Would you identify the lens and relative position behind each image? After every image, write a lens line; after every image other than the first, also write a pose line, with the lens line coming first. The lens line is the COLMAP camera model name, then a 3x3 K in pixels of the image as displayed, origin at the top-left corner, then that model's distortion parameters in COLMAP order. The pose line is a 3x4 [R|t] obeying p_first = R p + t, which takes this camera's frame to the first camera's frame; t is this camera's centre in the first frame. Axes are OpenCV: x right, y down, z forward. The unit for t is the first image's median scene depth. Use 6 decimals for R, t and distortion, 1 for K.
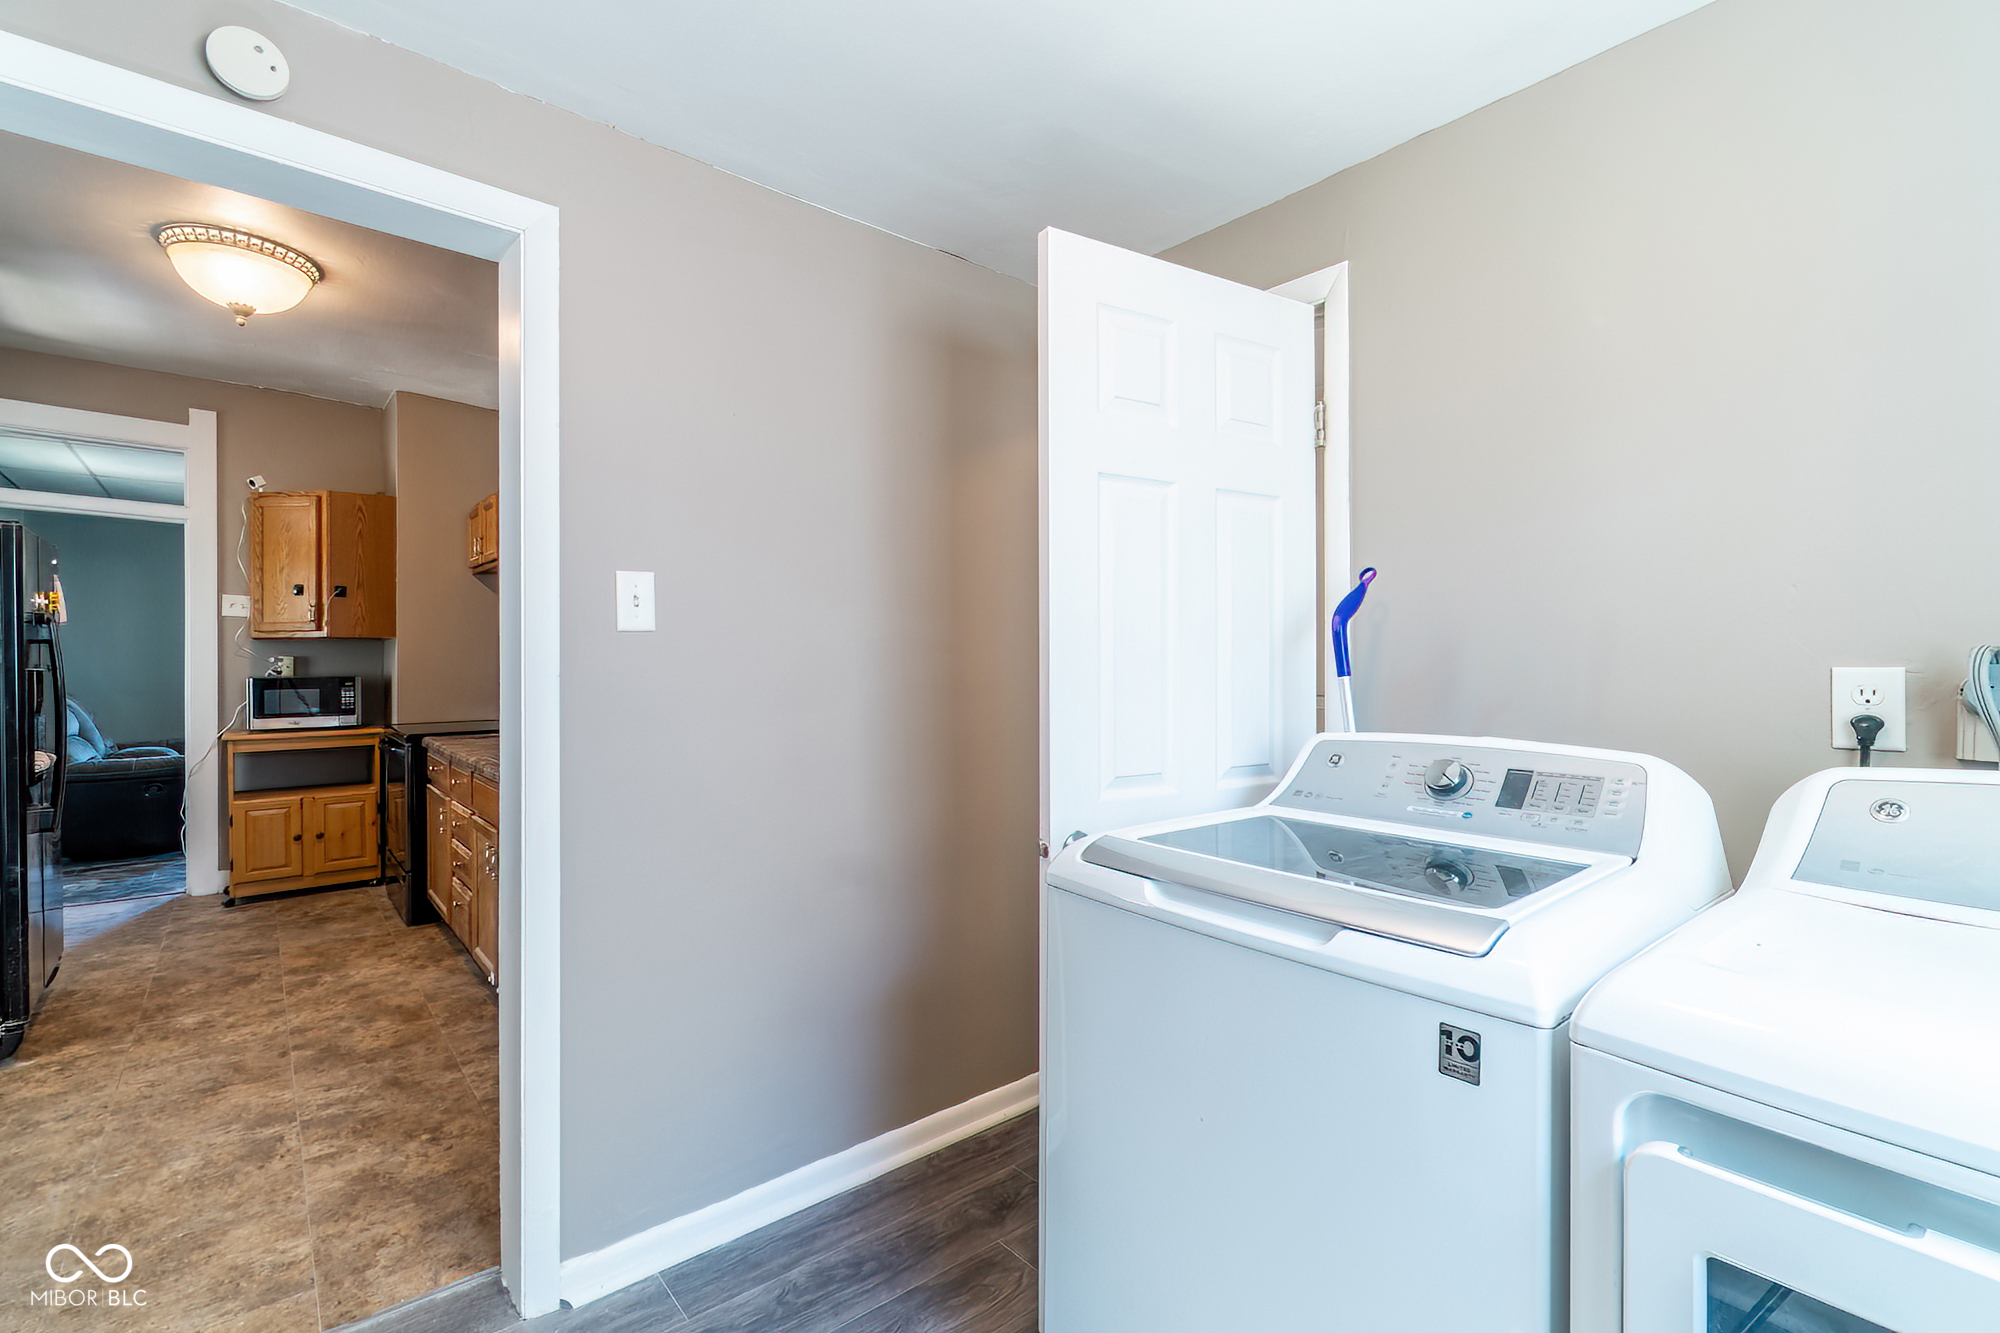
lens RADIAL K [[893.8, 0, 1008.3], [0, 893.8, 658.7], [0, 0, 1]] dist [-0.005044, 0.000290]
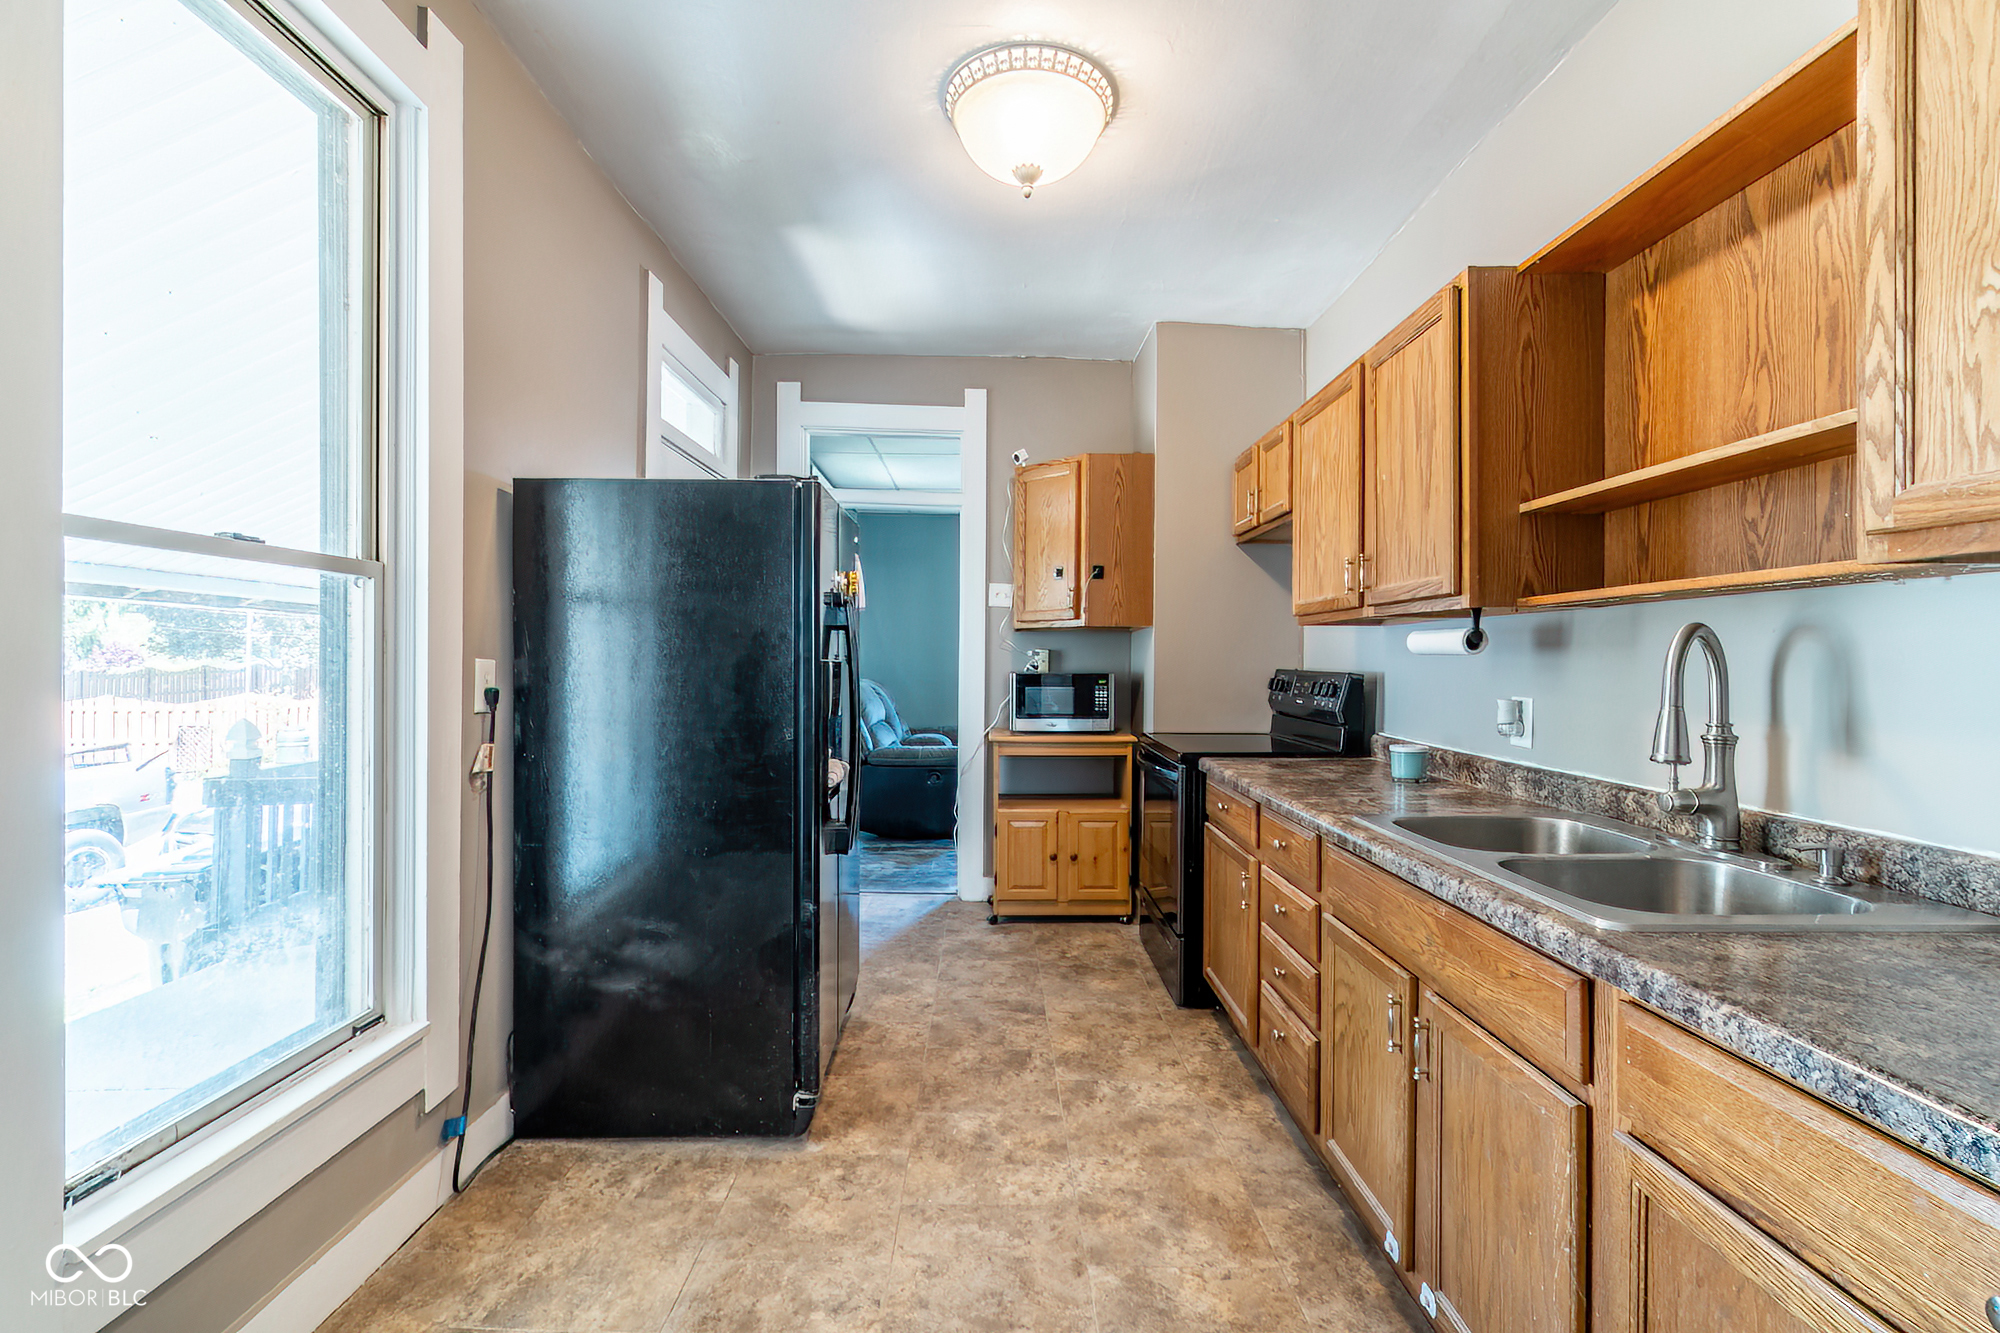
lens RADIAL K [[893.8, 0, 1000.4], [0, 893.8, 660.9], [0, 0, 1]] dist [-0.005044, 0.000290]
pose [[0.770224, 0.011349, -0.637672, -0.289564], [-0.009925, 0.999934, 0.005808, 0.004389], [0.637696, 0.001855, 0.770286, 0.299993]]
